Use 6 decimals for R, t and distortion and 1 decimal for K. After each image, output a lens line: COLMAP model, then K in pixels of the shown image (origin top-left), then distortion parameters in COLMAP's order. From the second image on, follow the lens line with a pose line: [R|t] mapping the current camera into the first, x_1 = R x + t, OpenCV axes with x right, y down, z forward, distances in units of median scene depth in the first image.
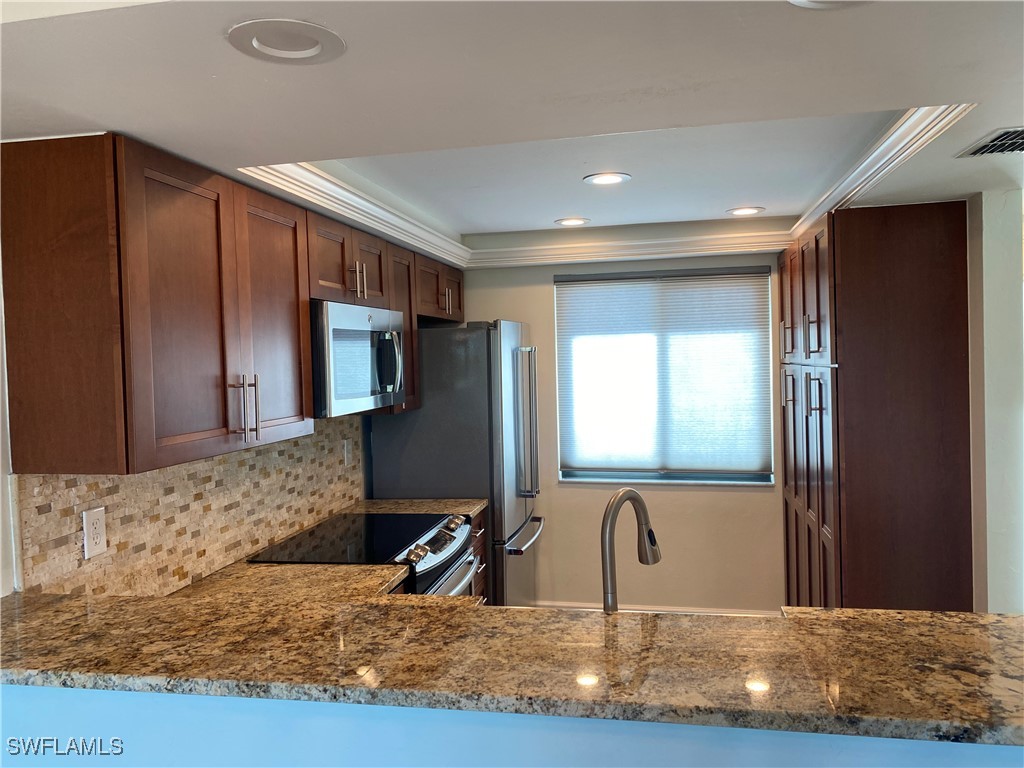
lens RADIAL K [[780.9, 0, 512.0], [0, 780.9, 384.0], [0, 0, 1]] dist [0.030683, -0.007422]
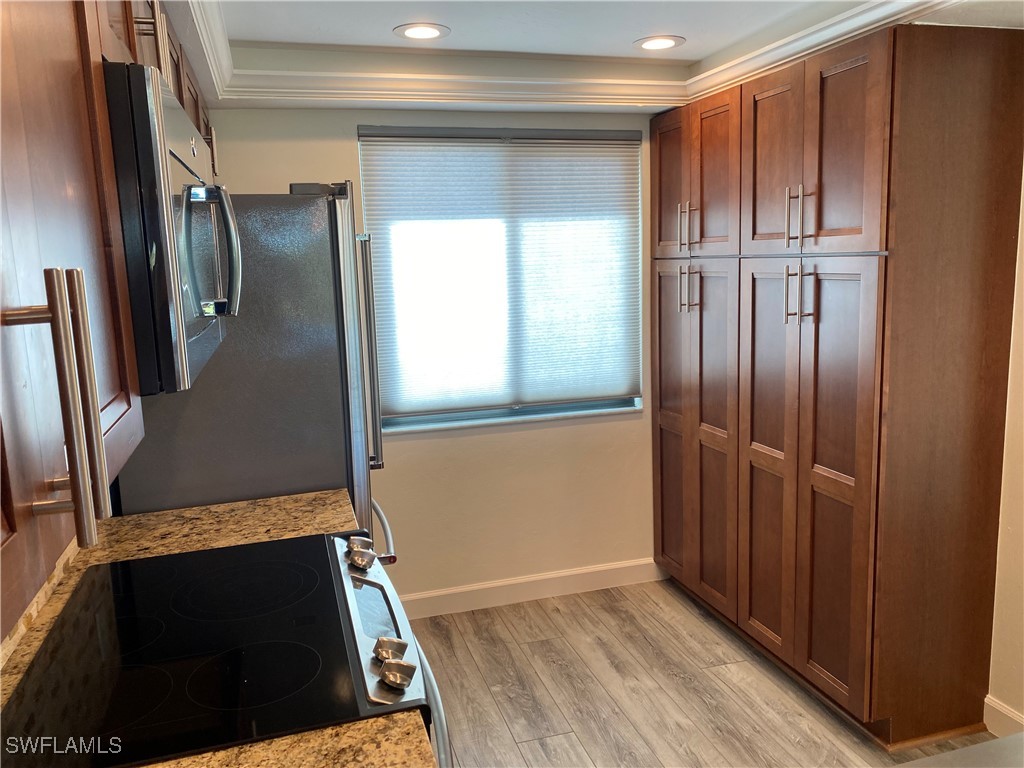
lens RADIAL K [[780.9, 0, 512.0], [0, 780.9, 384.0], [0, 0, 1]] dist [0.030683, -0.007422]
pose [[0.880933, -0.080593, 0.466329, -0.318326], [0.026895, 0.992326, 0.120690, -0.000158], [-0.472477, -0.093778, 0.876340, 0.699582]]
